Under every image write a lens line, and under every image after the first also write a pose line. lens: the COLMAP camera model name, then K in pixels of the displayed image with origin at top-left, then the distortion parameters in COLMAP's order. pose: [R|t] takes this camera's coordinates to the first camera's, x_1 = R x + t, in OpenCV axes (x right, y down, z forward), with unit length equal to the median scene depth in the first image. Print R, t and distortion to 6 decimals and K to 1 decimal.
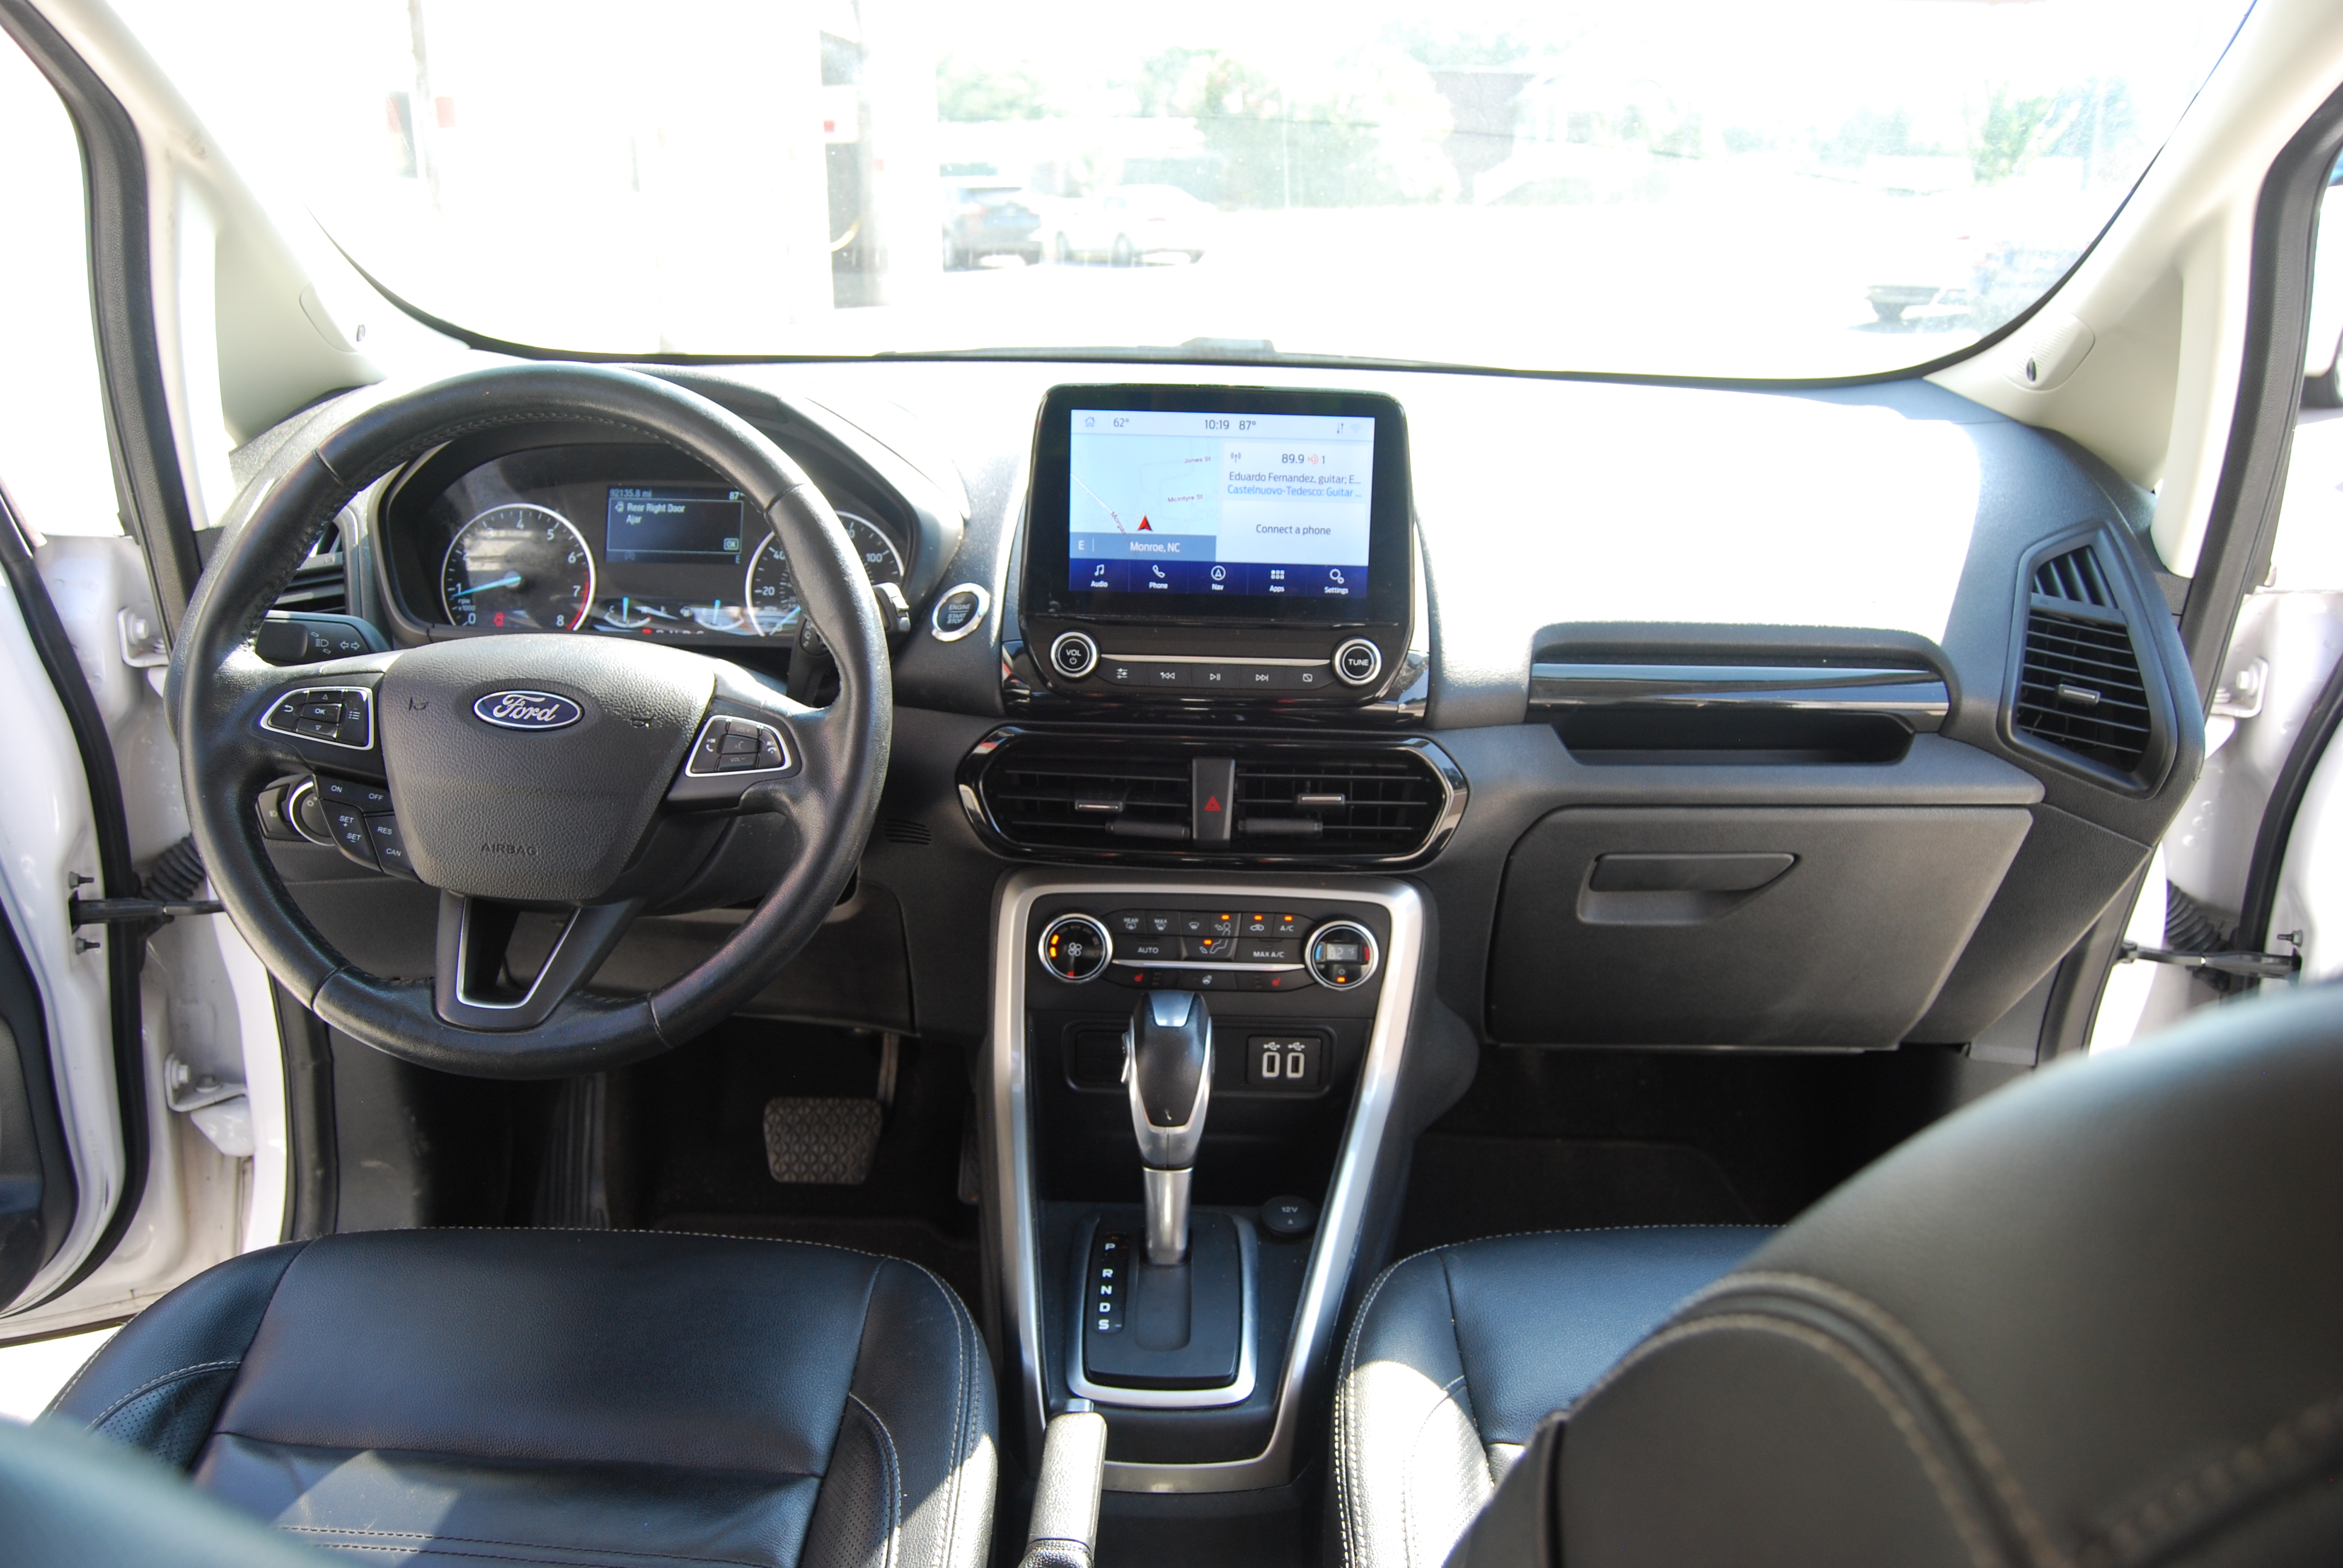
lens RADIAL K [[1873.2, 0, 1171.5], [0, 1873.2, 784.0], [0, 0, 1]] dist [-0.082737, -0.000188]
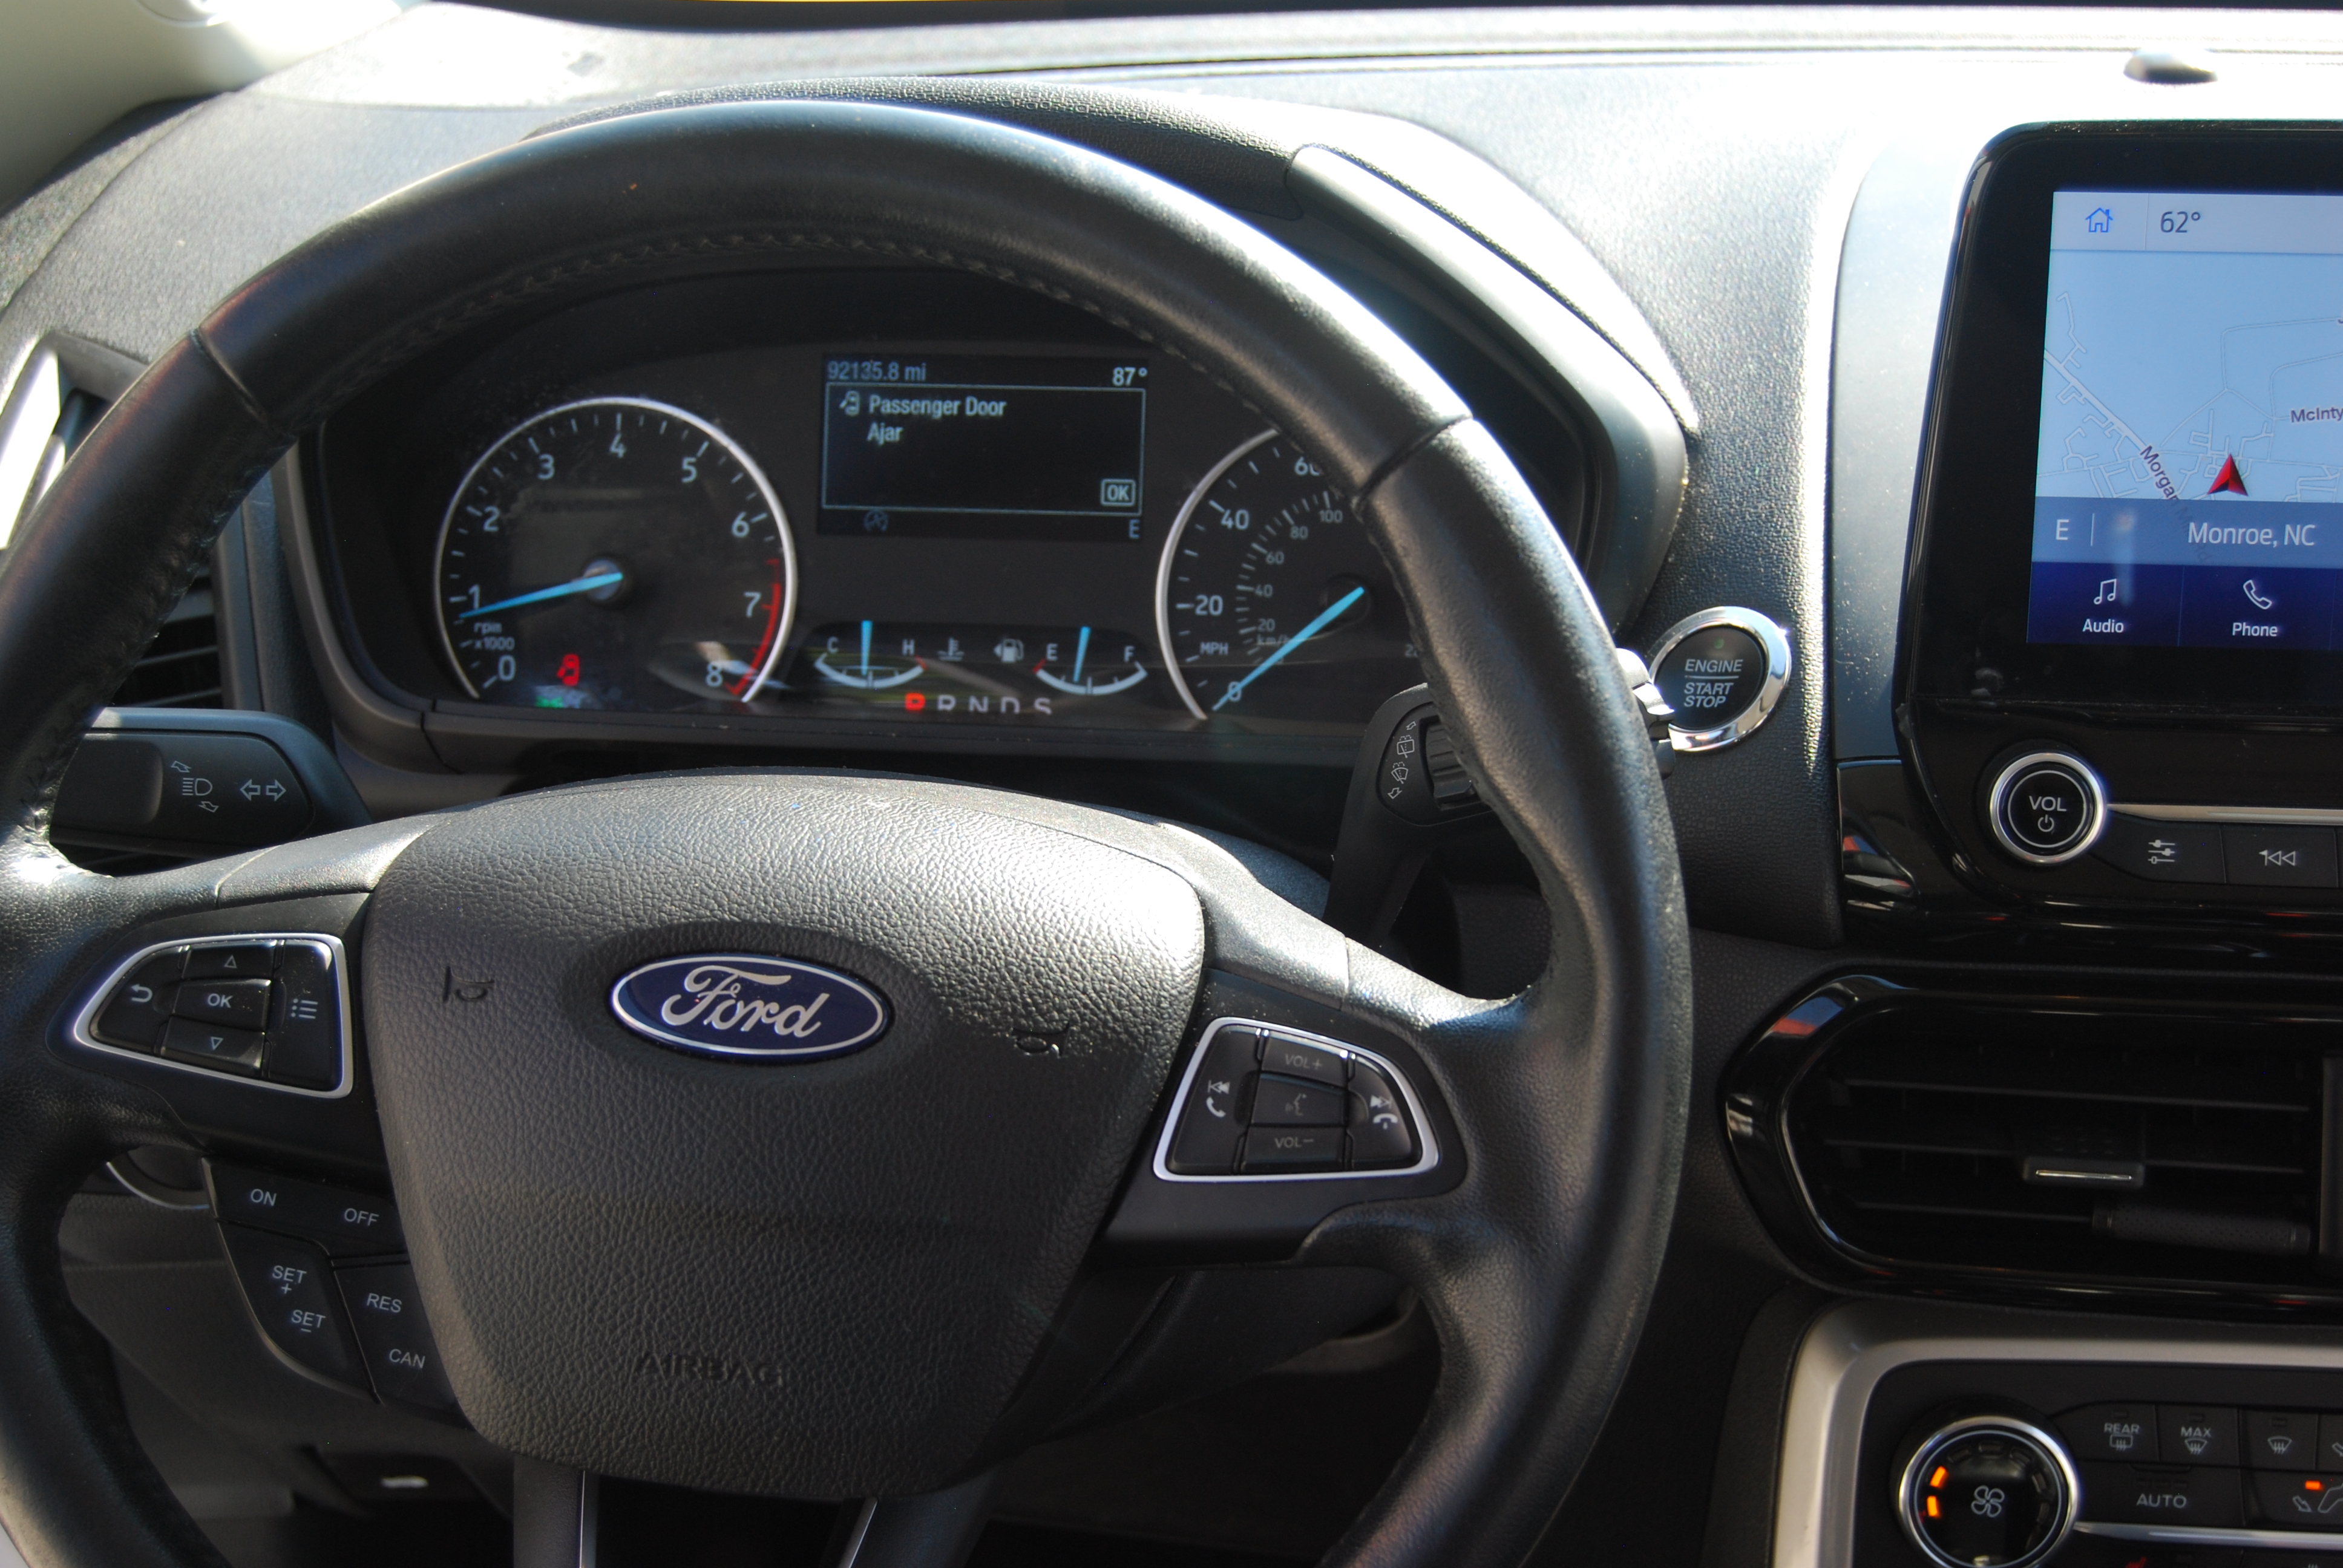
lens RADIAL K [[3461.4, 0, 1171.5], [0, 3461.4, 784.0], [0, 0, 1]] dist [-0.047395, -0.085443]
pose [[0.994608, 0.002604, -0.103676, -0.162826], [-0.000386, 0.999771, 0.021402, -0.090630], [0.103708, -0.021246, 0.994381, 0.255617]]
